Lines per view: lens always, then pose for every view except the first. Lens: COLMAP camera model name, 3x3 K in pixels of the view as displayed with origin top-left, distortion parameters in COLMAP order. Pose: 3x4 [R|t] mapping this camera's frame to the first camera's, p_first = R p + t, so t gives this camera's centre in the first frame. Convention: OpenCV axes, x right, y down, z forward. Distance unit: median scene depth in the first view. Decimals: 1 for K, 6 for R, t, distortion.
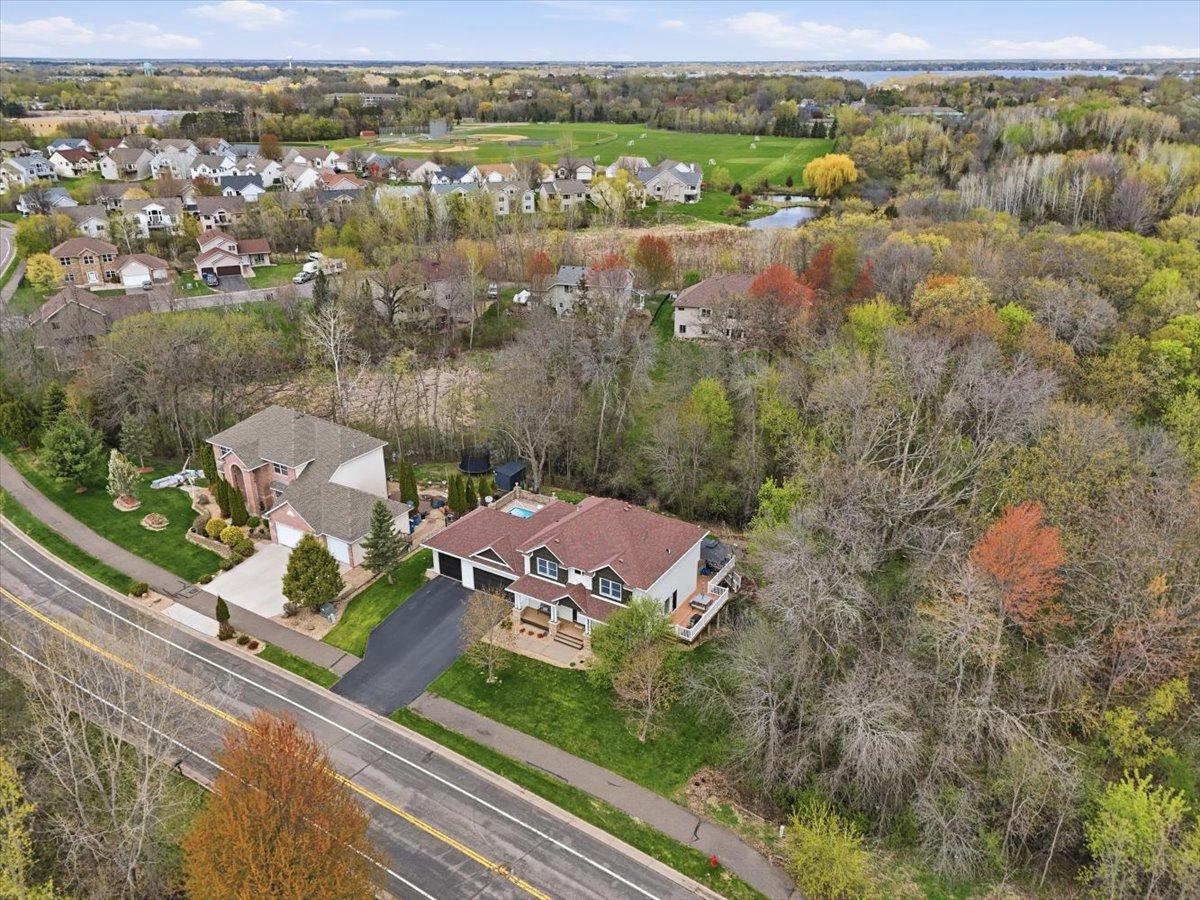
lens RADIAL K [[917.4, 0, 600.0], [0, 917.4, 450.0], [0, 0, 1]] dist [0.001229, 0.000208]
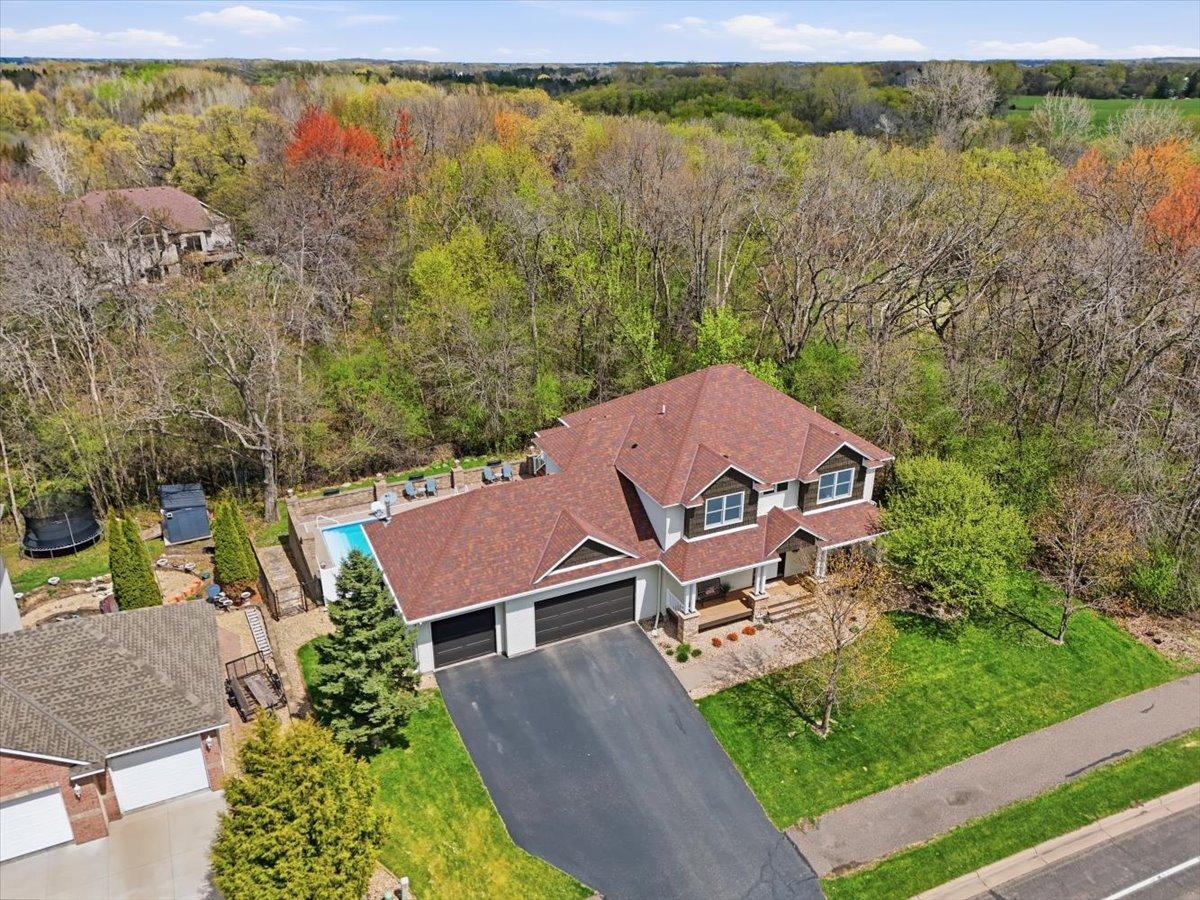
lens RADIAL K [[917.4, 0, 600.0], [0, 917.4, 450.0], [0, 0, 1]] dist [0.001229, 0.000208]
pose [[0.547438, -0.331699, 0.768302, -0.537474], [0.320044, 0.931283, 0.174022, -0.021952], [-0.773229, 0.150625, 0.615978, 0.780028]]
